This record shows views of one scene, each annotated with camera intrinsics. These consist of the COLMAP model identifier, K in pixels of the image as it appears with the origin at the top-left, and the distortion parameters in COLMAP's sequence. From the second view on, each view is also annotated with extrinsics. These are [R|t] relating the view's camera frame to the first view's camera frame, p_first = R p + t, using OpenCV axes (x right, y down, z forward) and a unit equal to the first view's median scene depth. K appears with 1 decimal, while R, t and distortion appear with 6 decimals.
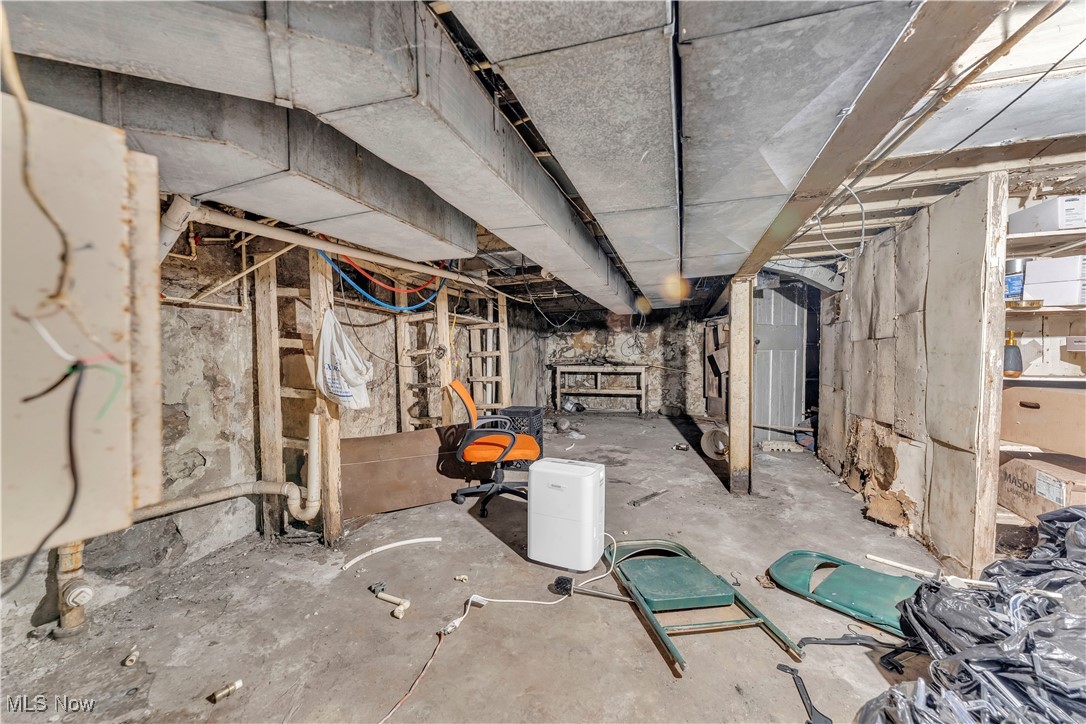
lens RADIAL K [[439.9, 0, 540.4], [0, 439.9, 366.6], [0, 0, 1]] dist [-0.001246, -0.000289]
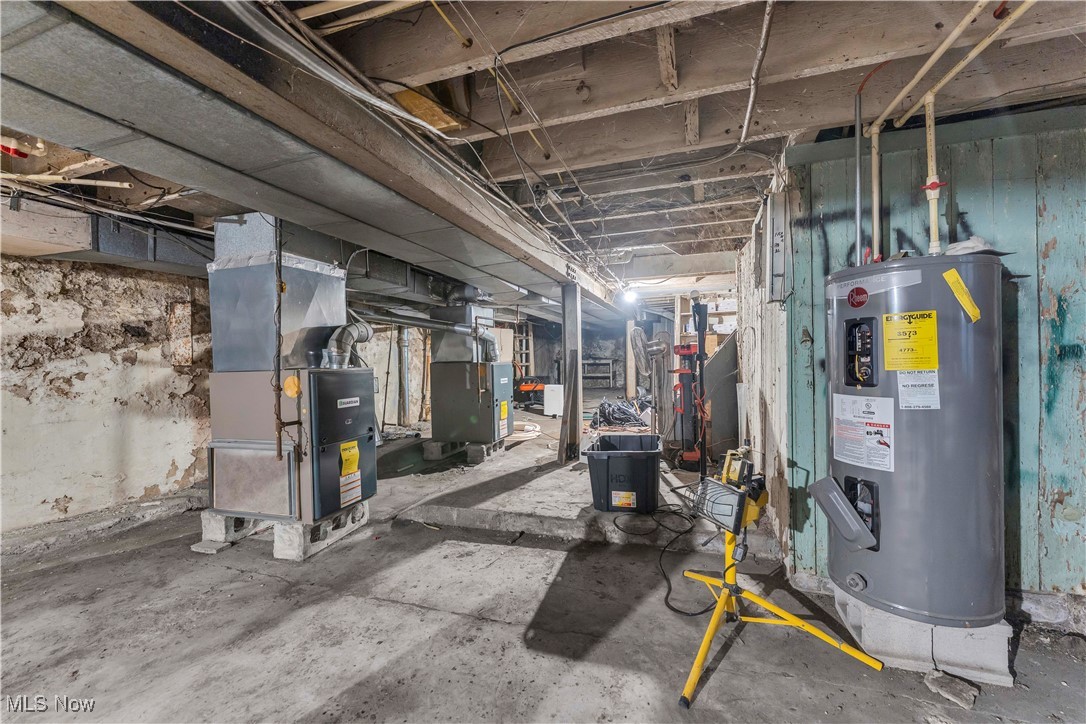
lens RADIAL K [[439.9, 0, 545.3], [0, 439.9, 357.9], [0, 0, 1]] dist [-0.001246, -0.000289]
pose [[0.999846, -0.000747, -0.017511, 0.017363], [0.000341, 0.999731, -0.023194, 0.044713], [0.017524, 0.023185, 0.999578, -0.997917]]
